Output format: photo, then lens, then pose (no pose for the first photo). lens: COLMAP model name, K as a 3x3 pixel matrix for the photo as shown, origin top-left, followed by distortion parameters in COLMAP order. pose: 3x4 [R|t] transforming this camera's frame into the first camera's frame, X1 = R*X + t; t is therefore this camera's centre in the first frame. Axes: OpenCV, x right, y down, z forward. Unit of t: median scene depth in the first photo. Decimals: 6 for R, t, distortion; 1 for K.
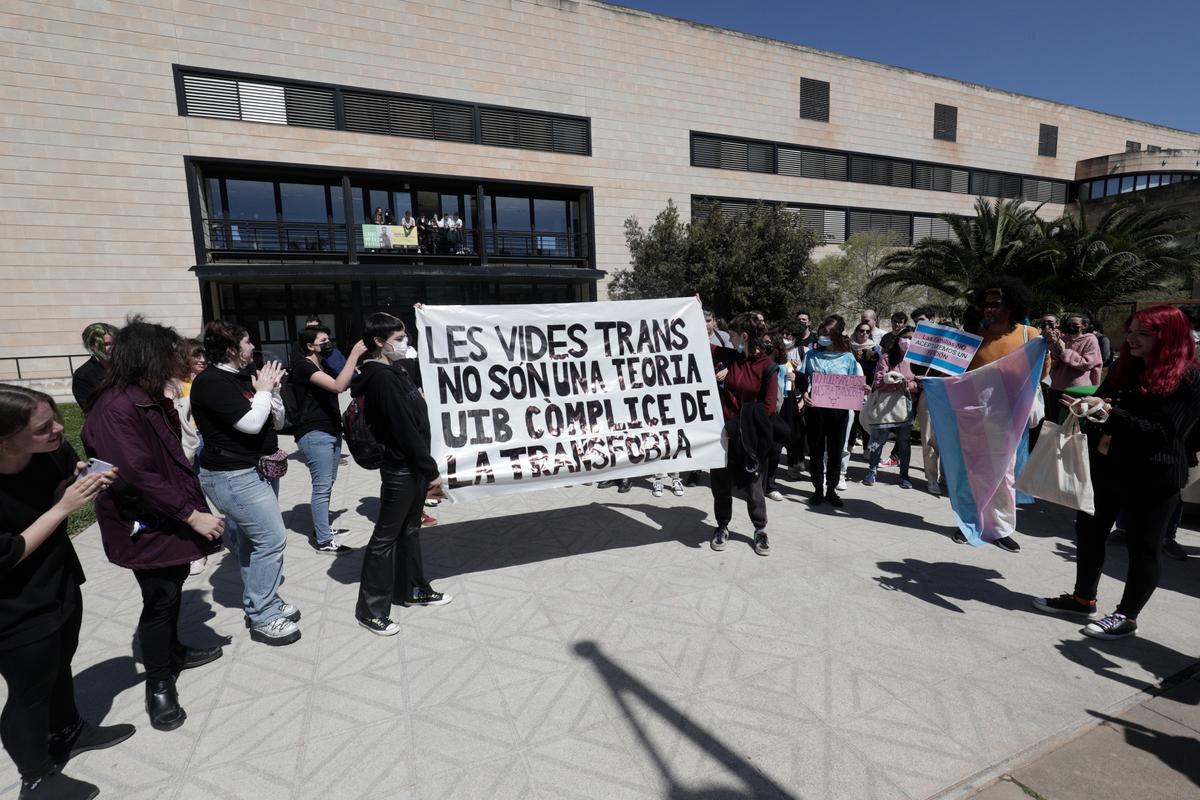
lens RADIAL K [[535.0, 0, 597.4], [0, 535.0, 400.7], [0, 0, 1]] dist [-0.004427, 0.000532]
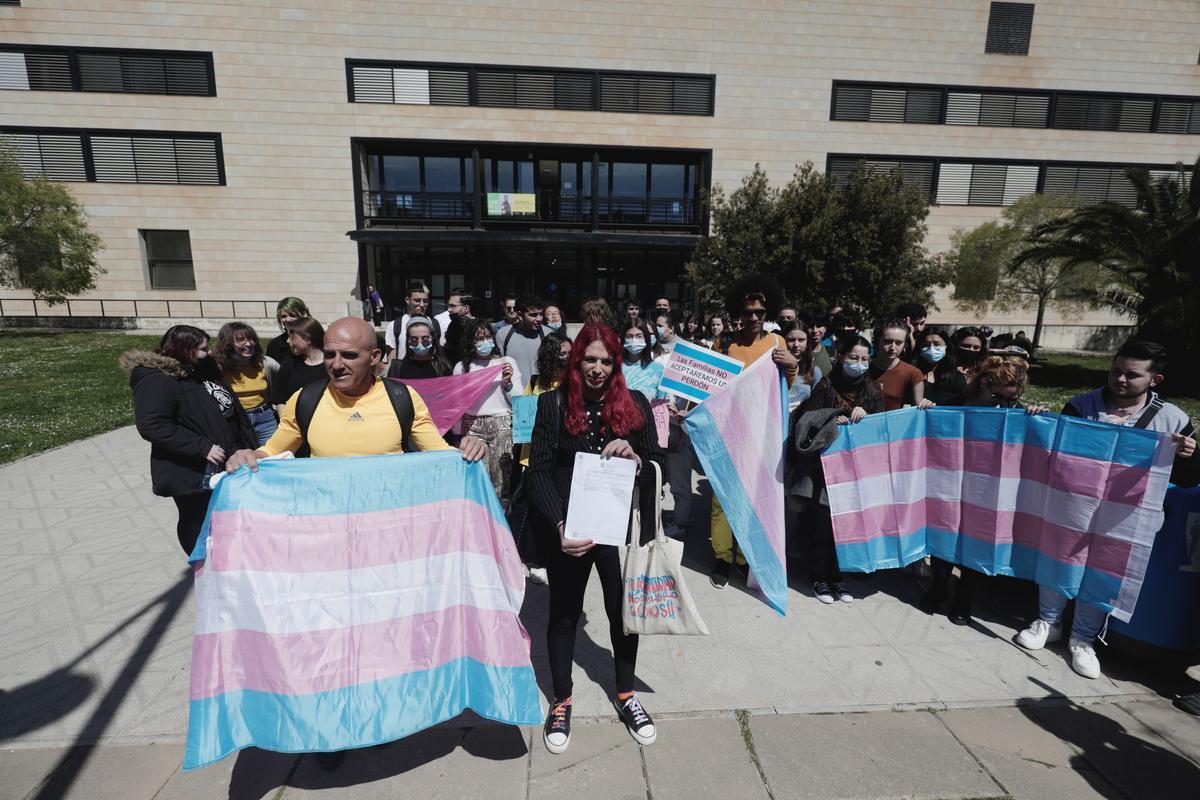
lens RADIAL K [[535.0, 0, 602.6], [0, 535.0, 395.4], [0, 0, 1]] dist [-0.004427, 0.000532]
pose [[0.948327, 0.101389, -0.300660, 0.152897], [-0.082708, 0.993803, 0.074258, -0.017239], [0.306325, -0.045554, 0.950836, 0.008085]]
